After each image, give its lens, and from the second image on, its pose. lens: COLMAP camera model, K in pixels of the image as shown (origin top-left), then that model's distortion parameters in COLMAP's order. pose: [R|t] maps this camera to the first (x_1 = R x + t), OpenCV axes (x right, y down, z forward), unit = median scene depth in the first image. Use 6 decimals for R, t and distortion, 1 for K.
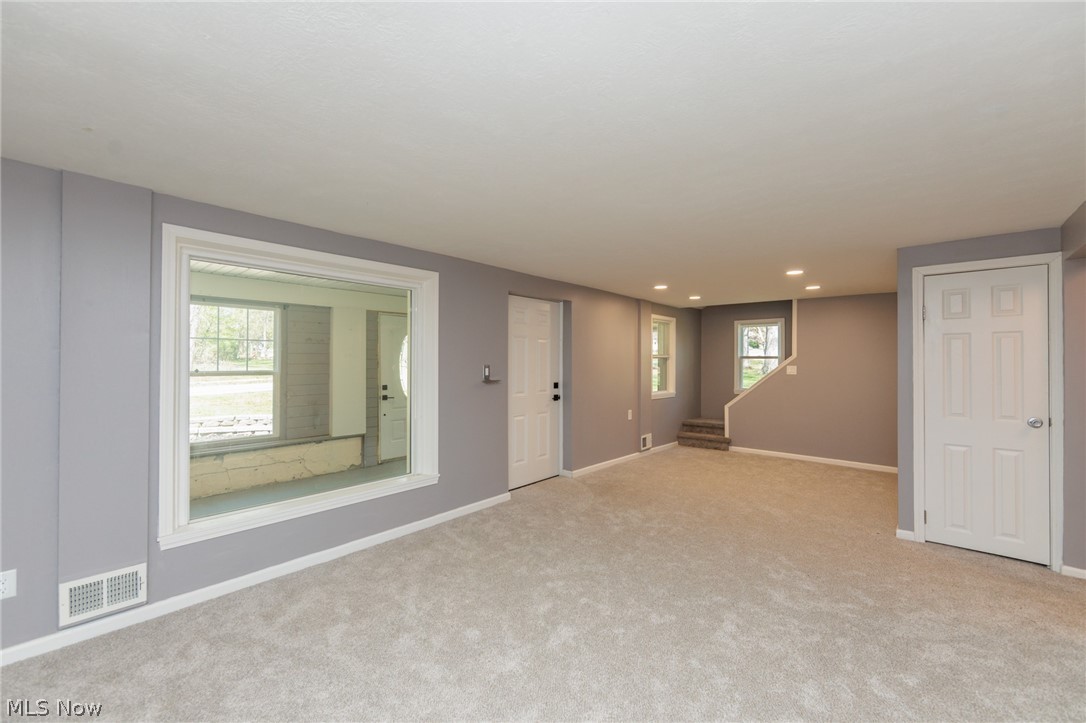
lens RADIAL K [[425.9, 0, 546.5], [0, 425.9, 362.6], [0, 0, 1]] dist [-0.007023, 0.000947]
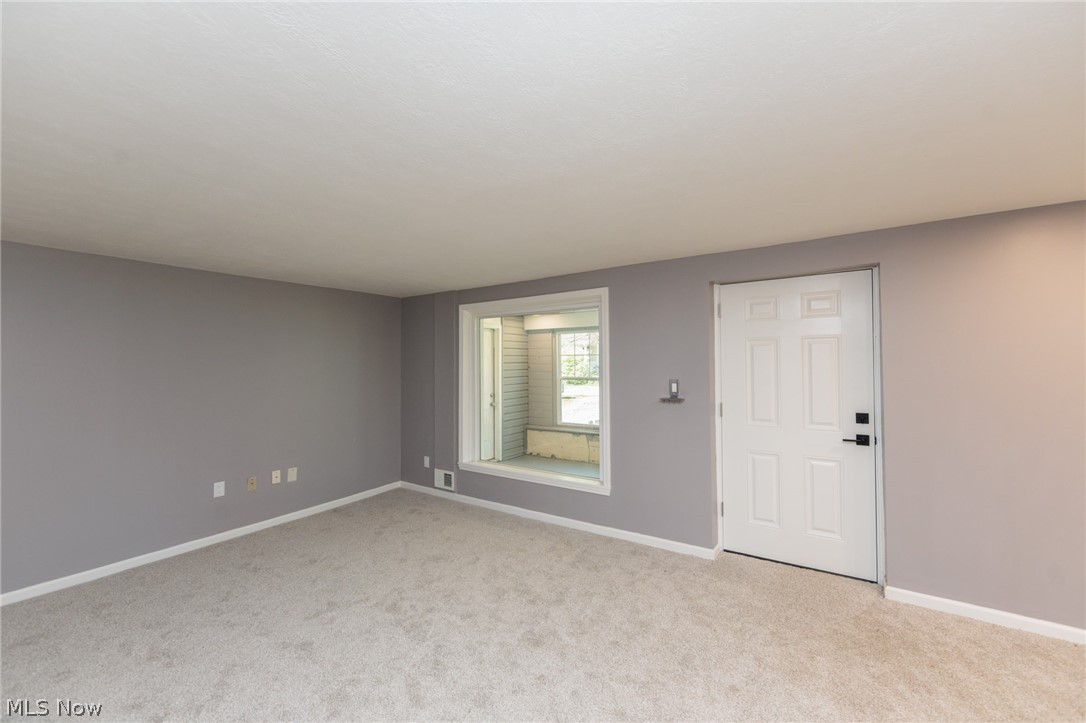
lens RADIAL K [[425.9, 0, 538.9], [0, 425.9, 358.0], [0, 0, 1]] dist [-0.007023, 0.000947]
pose [[0.135487, -0.011137, -0.990717, 0.418279], [0.014003, 0.999858, -0.009325, -0.020904], [0.990680, -0.012609, 0.135624, 0.407039]]
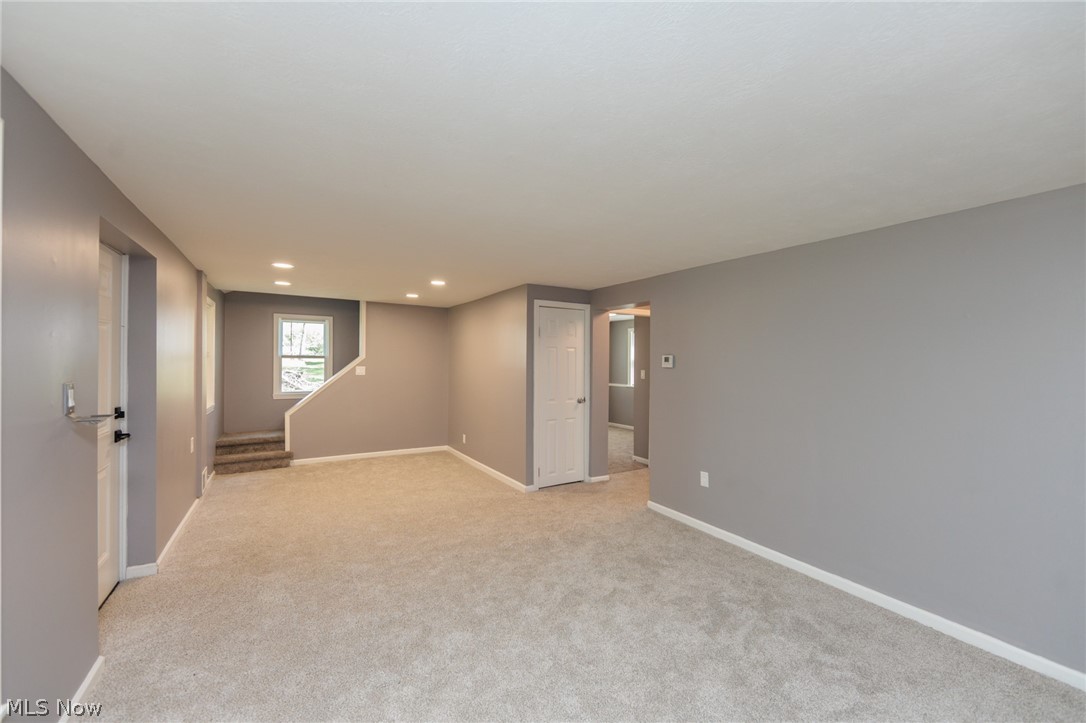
lens RADIAL K [[425.9, 0, 546.7], [0, 425.9, 361.2], [0, 0, 1]] dist [-0.007023, 0.000947]
pose [[0.302227, -0.002339, 0.953233, -0.254032], [-0.006087, 0.999972, 0.004383, -0.012277], [-0.953216, -0.007127, 0.302205, 0.275298]]
